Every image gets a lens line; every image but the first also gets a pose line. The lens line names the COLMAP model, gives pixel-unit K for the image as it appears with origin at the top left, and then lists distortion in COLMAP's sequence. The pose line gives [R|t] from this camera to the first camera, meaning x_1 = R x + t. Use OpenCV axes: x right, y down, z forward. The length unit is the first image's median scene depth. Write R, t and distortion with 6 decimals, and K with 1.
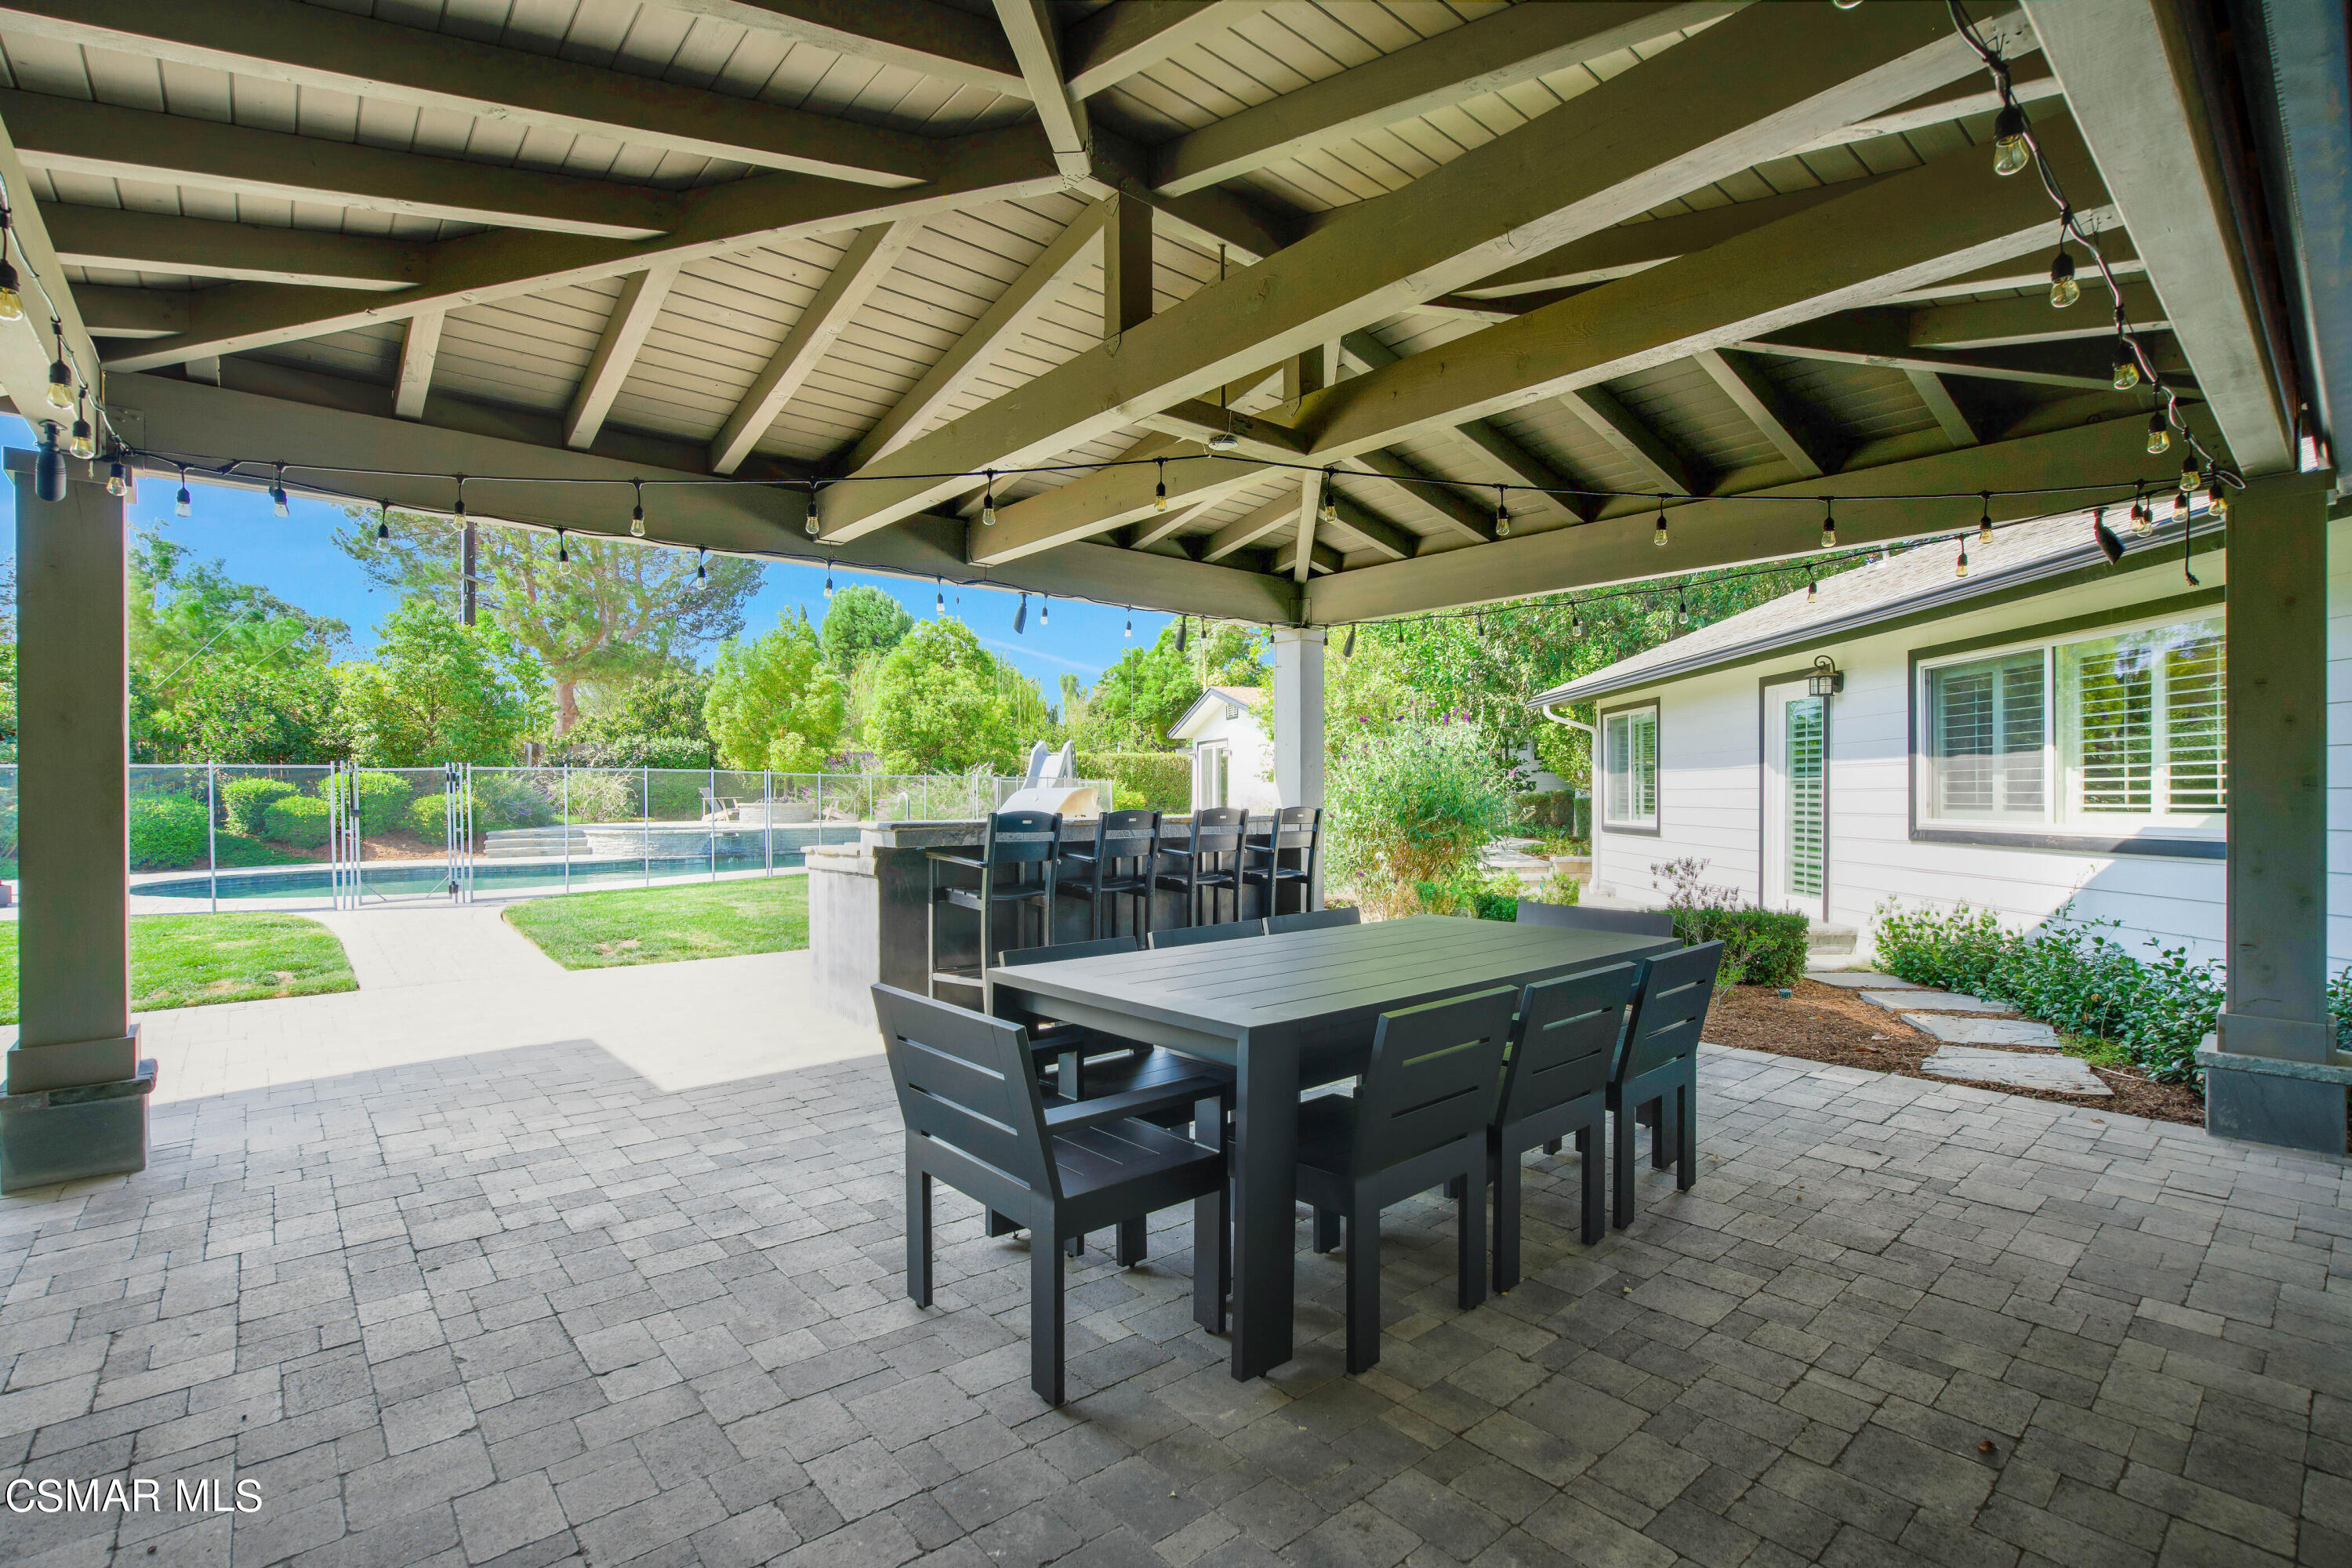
lens RADIAL K [[1043.2, 0, 1183.8], [0, 1043.2, 780.4], [0, 0, 1]] dist [-0.009538, 0.000631]
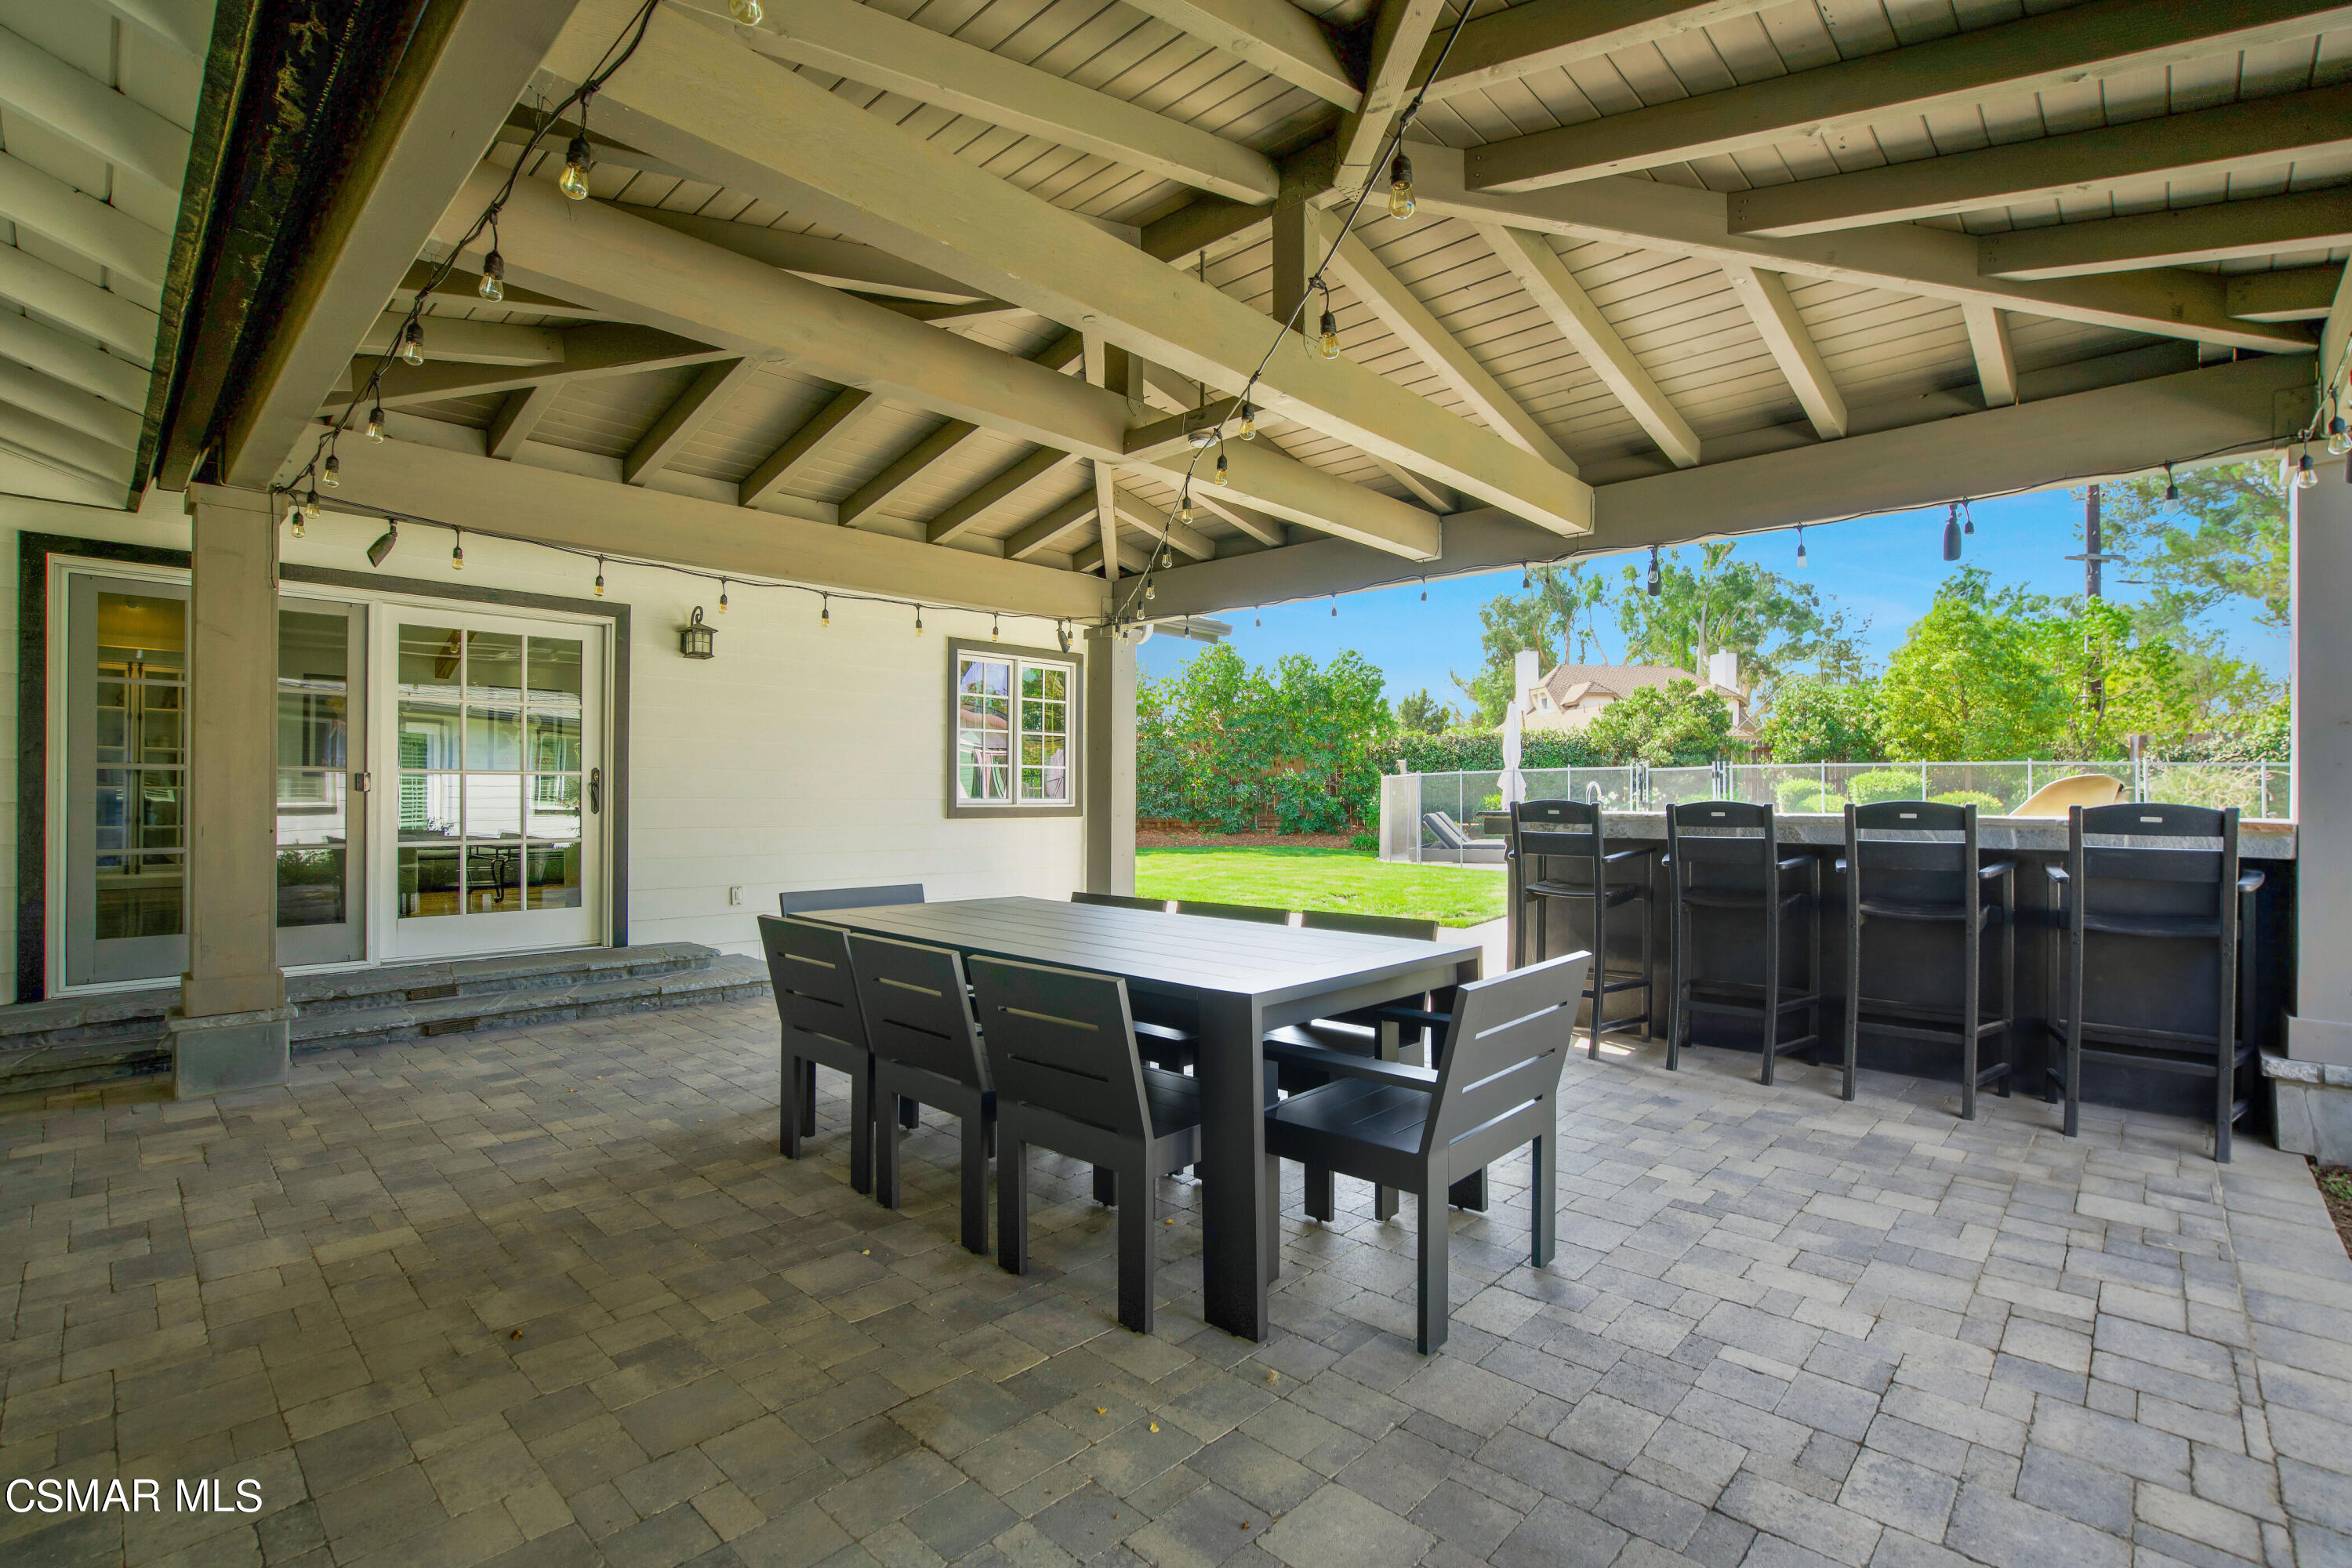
lens RADIAL K [[1087.6, 0, 1174.9], [0, 1087.6, 794.6], [0, 0, 1]] dist [-0.039151, 0.013152]
pose [[0.100204, 0.005424, -0.994952, 0.646169], [0.005079, 0.999969, 0.005963, 0.016559], [0.994954, -0.005650, 0.100173, 0.515754]]
